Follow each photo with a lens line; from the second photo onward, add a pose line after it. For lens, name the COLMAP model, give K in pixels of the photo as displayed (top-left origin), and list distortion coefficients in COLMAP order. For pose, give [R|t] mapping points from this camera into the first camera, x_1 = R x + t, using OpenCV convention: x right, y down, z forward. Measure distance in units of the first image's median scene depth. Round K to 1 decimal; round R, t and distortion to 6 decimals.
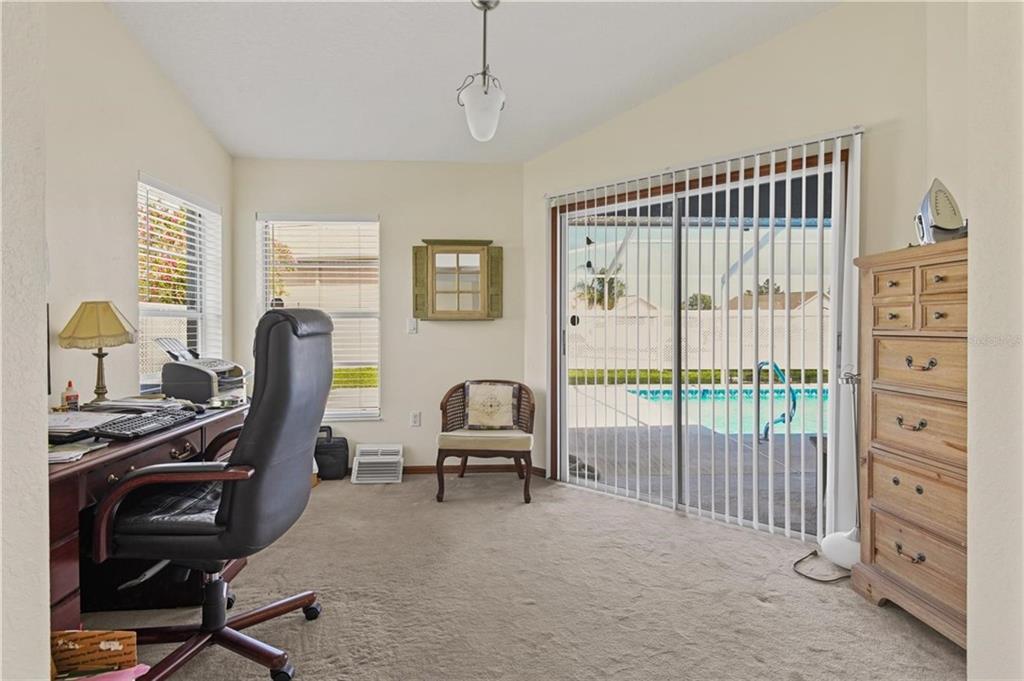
lens RADIAL K [[521.6, 0, 517.4], [0, 521.6, 333.8], [0, 0, 1]] dist [0.003553, -0.001922]
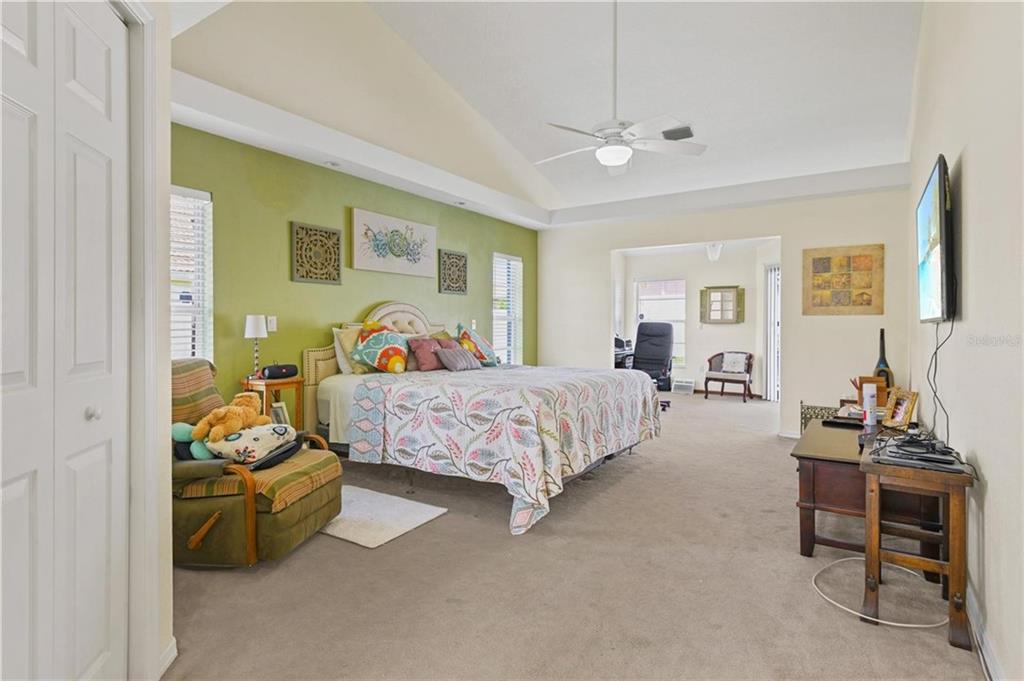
lens RADIAL K [[521.6, 0, 516.5], [0, 521.6, 333.7], [0, 0, 1]] dist [0.003553, -0.001922]
pose [[0.798728, 0.010358, -0.601603, 0.517644], [-0.013636, 0.999907, -0.000889, 0.030199], [0.601537, 0.008913, 0.798795, -1.251744]]
